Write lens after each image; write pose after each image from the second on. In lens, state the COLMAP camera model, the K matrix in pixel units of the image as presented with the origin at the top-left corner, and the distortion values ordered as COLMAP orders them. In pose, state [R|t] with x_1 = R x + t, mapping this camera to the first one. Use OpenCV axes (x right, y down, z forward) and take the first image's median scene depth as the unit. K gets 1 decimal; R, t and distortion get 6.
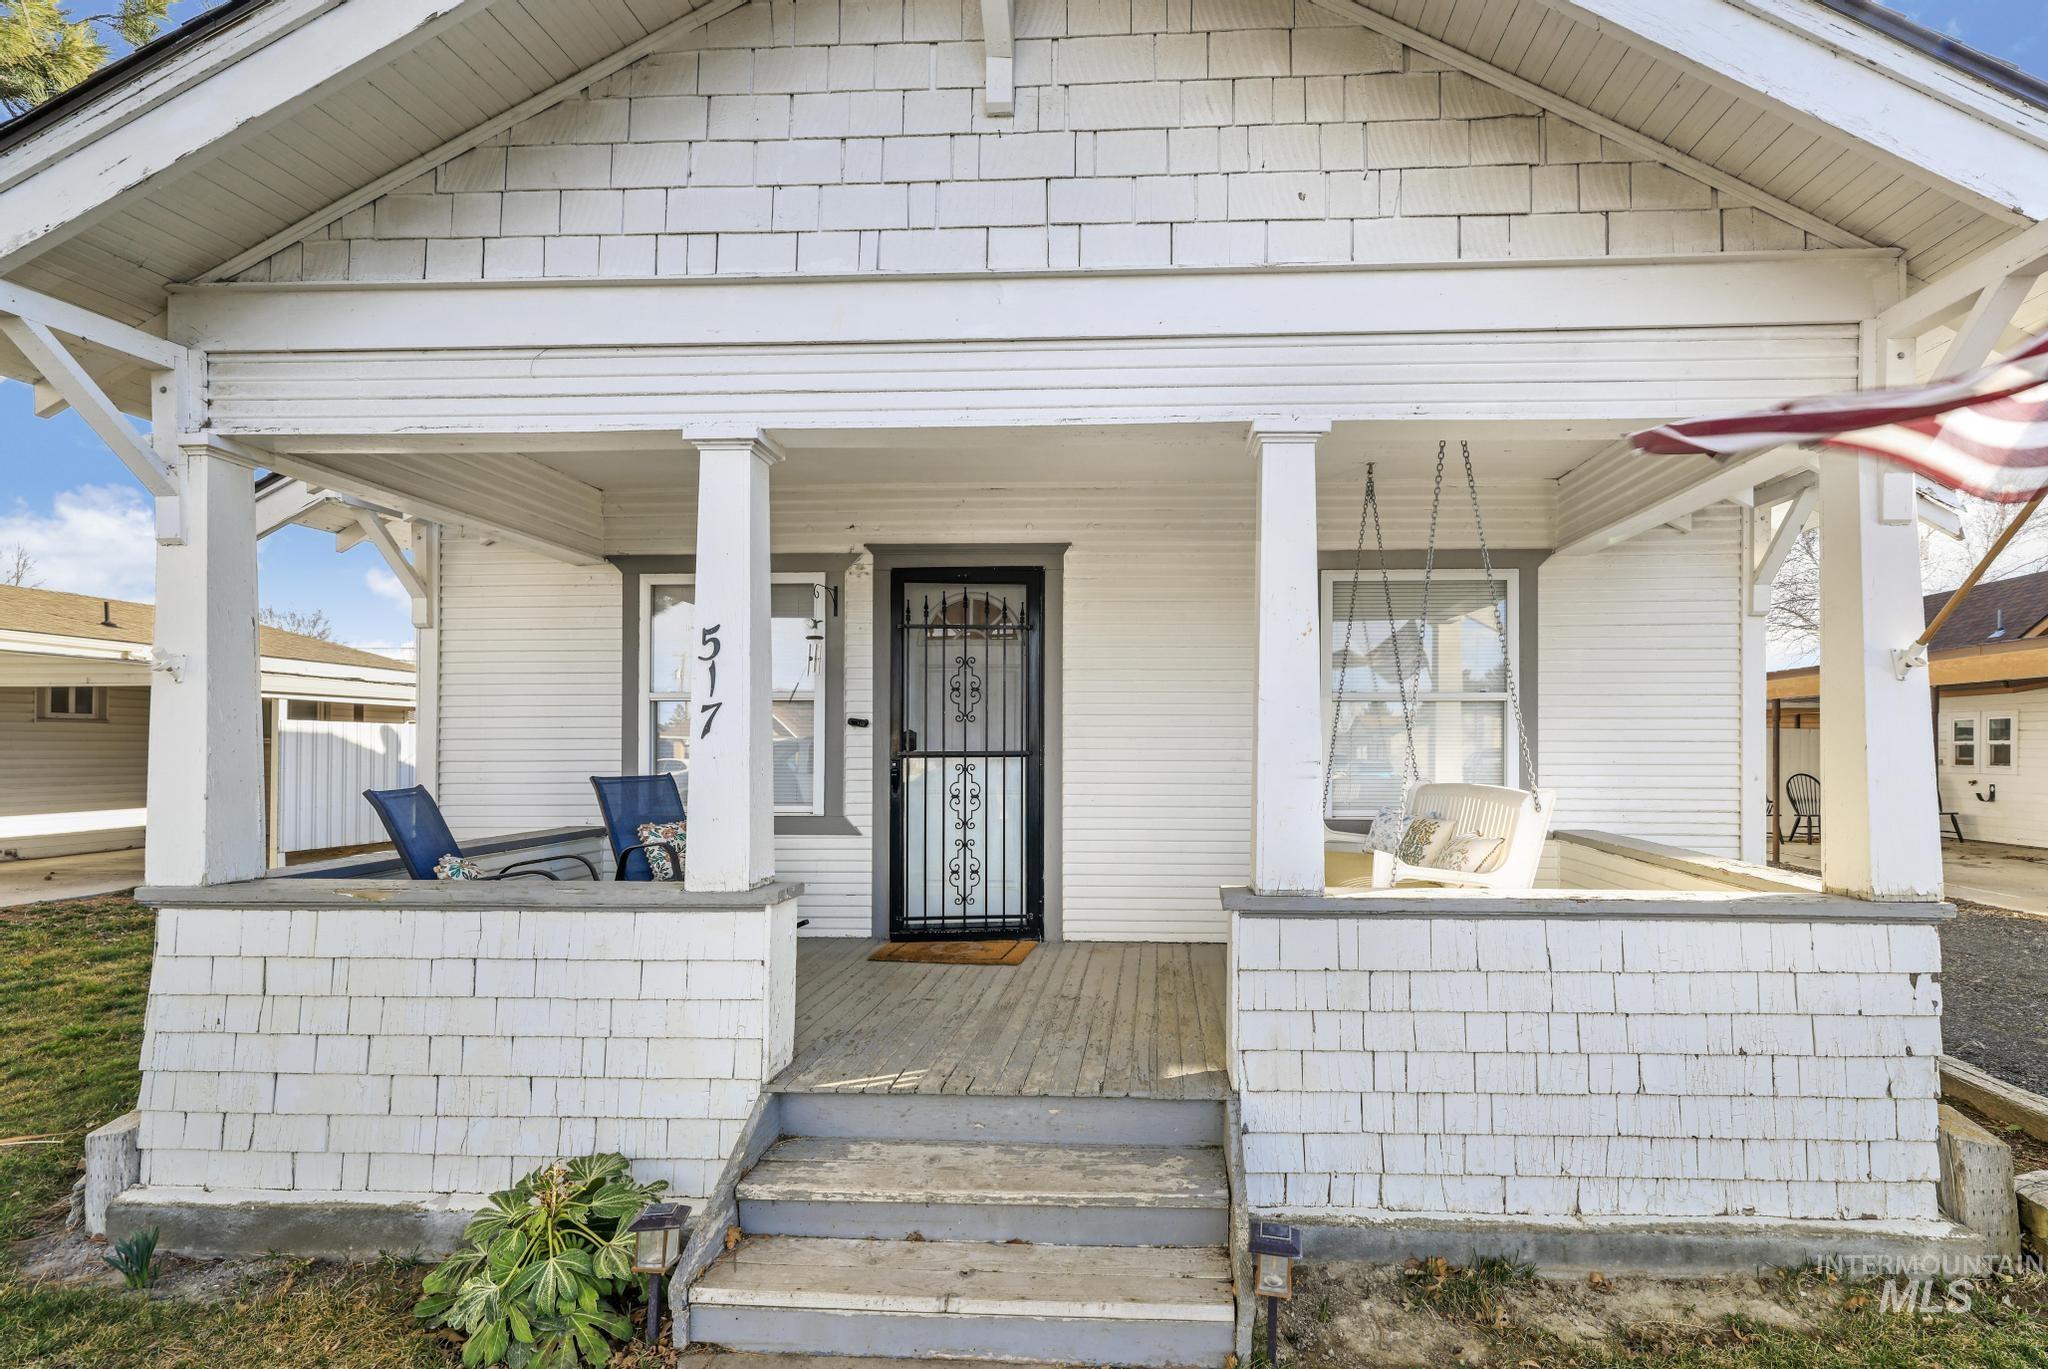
lens RADIAL K [[920.3, 0, 1113.5], [0, 920.3, 758.8], [0, 0, 1]] dist [0.002473, -0.000038]
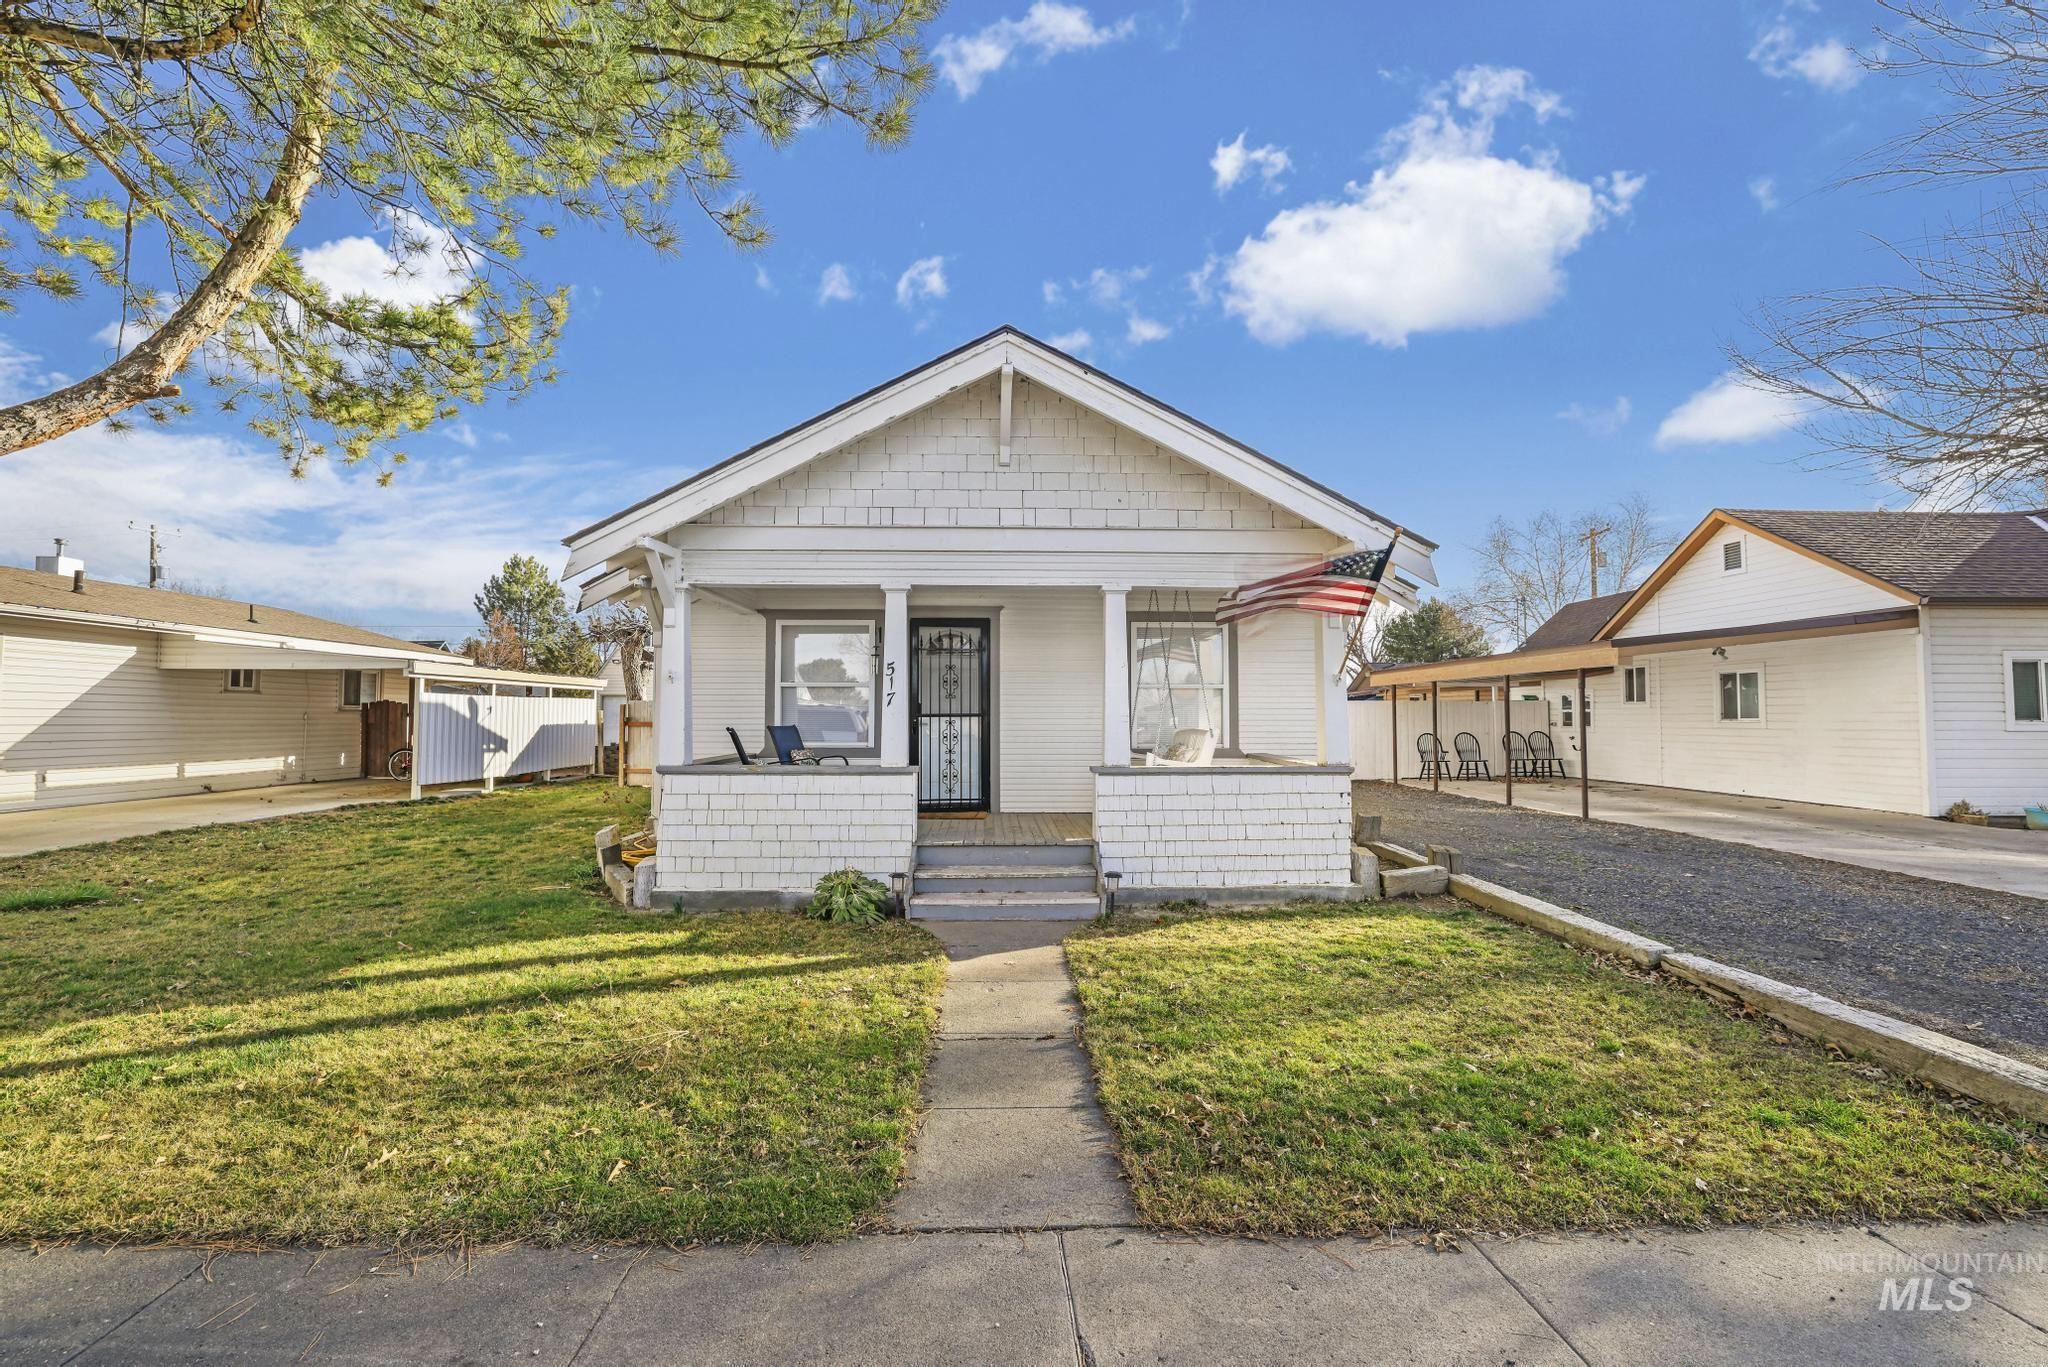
lens RADIAL K [[884.2, 0, 1011.3], [0, 884.2, 685.3], [0, 0, 1]] dist [-0.042976, 0.018396]
pose [[0.997534, 0.003890, 0.070073, -0.275290], [-0.000551, 0.998865, -0.047617, 0.034525], [-0.070179, 0.047461, 0.996405, -1.435534]]
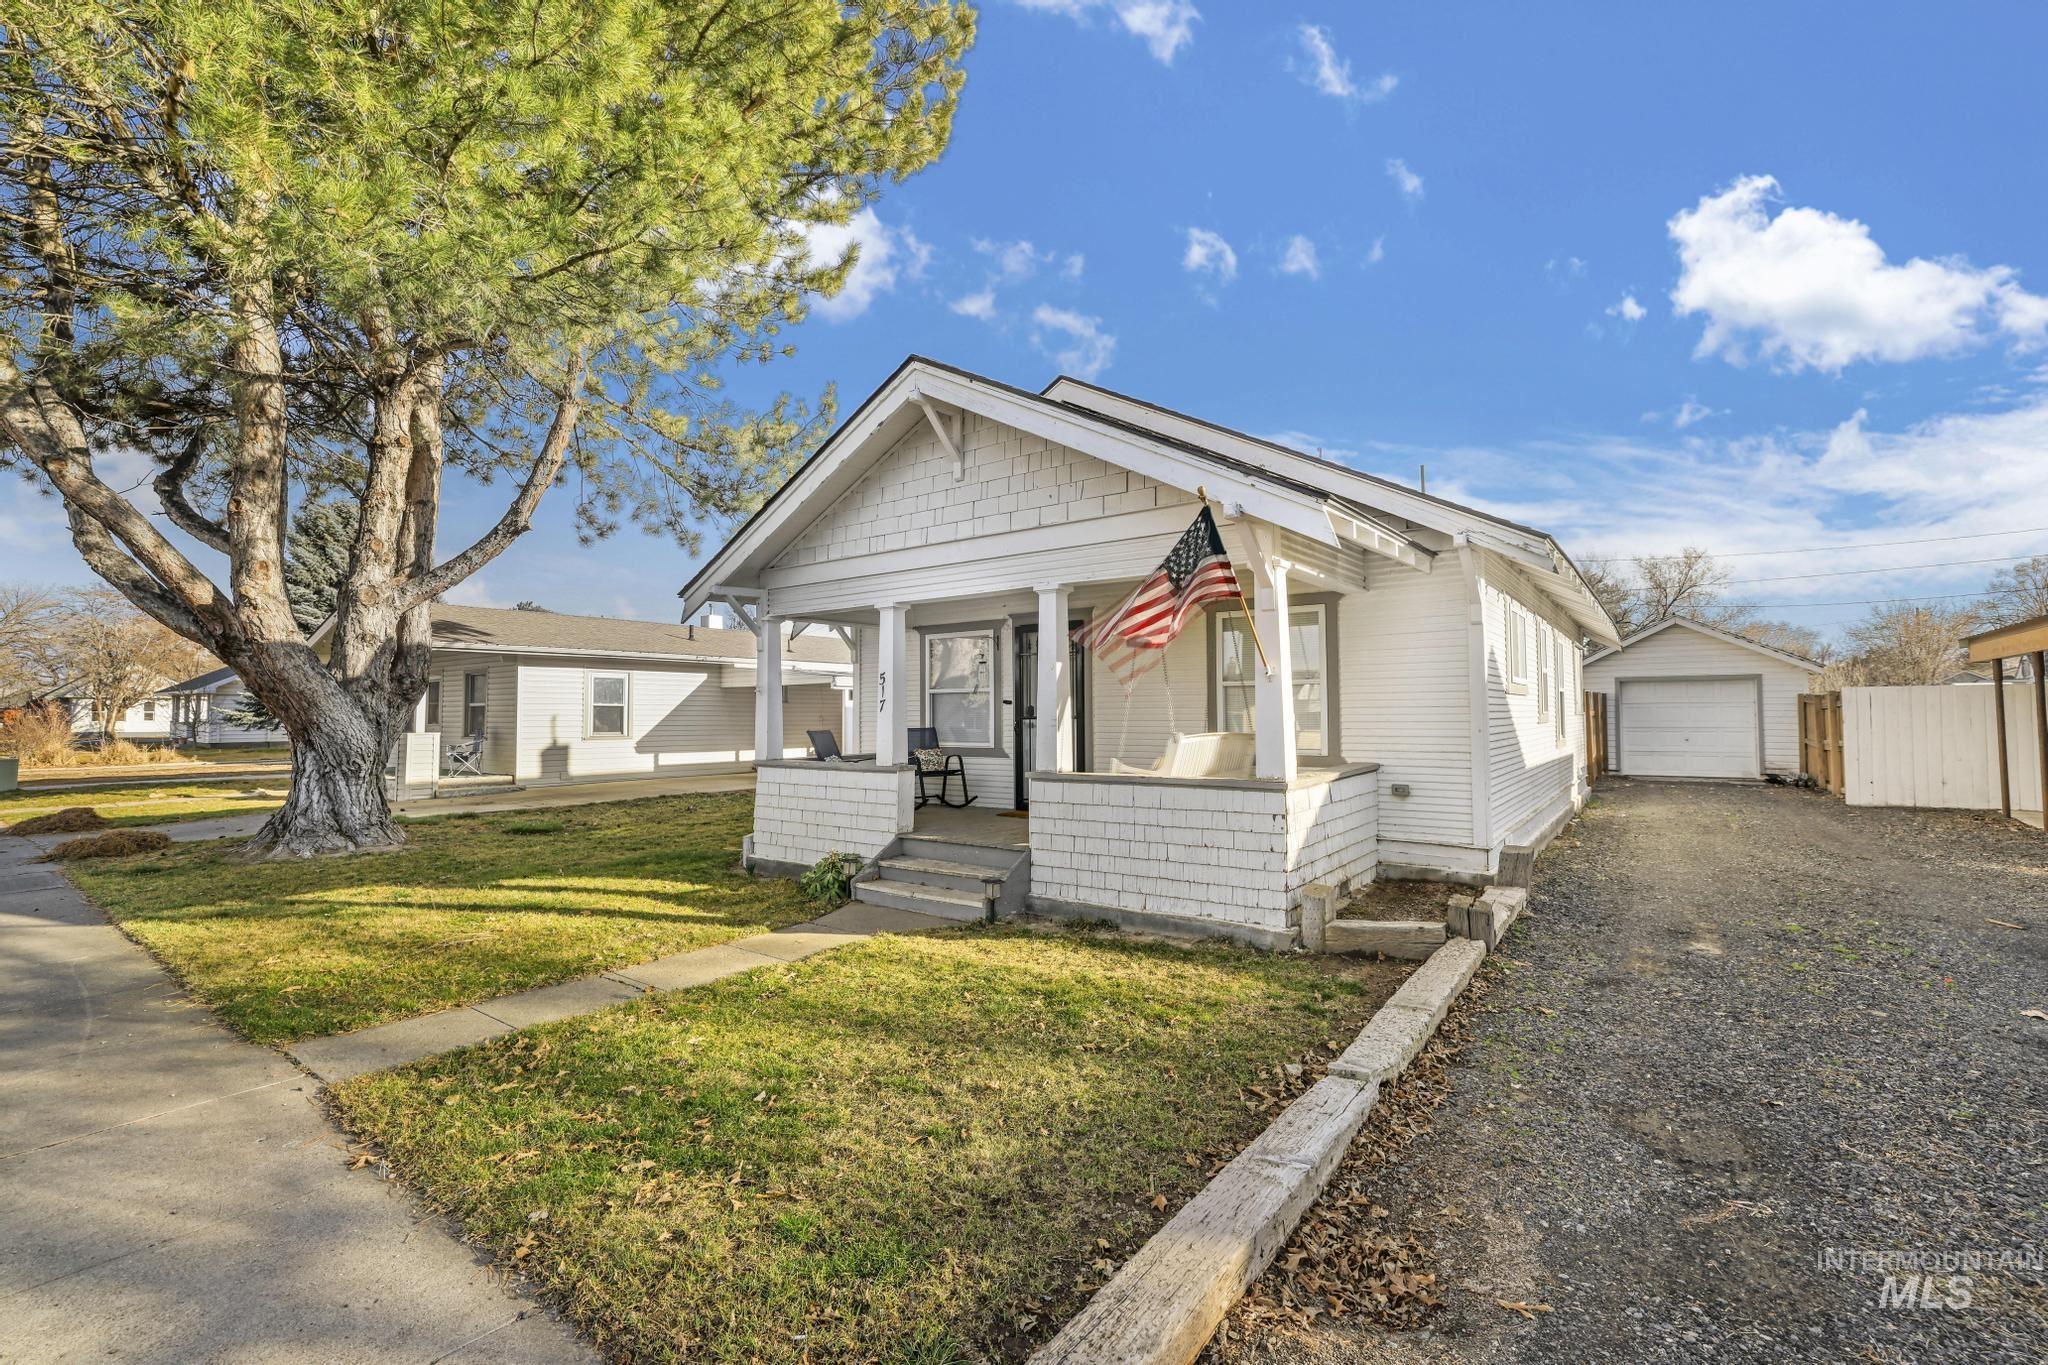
lens RADIAL K [[884.2, 0, 1011.3], [0, 884.2, 684.3], [0, 0, 1]] dist [-0.042976, 0.018396]
pose [[0.822700, -0.024025, -0.567968, 1.432756], [-0.001384, 0.999019, -0.044264, 0.012440], [0.568474, 0.037202, 0.821859, -1.024670]]
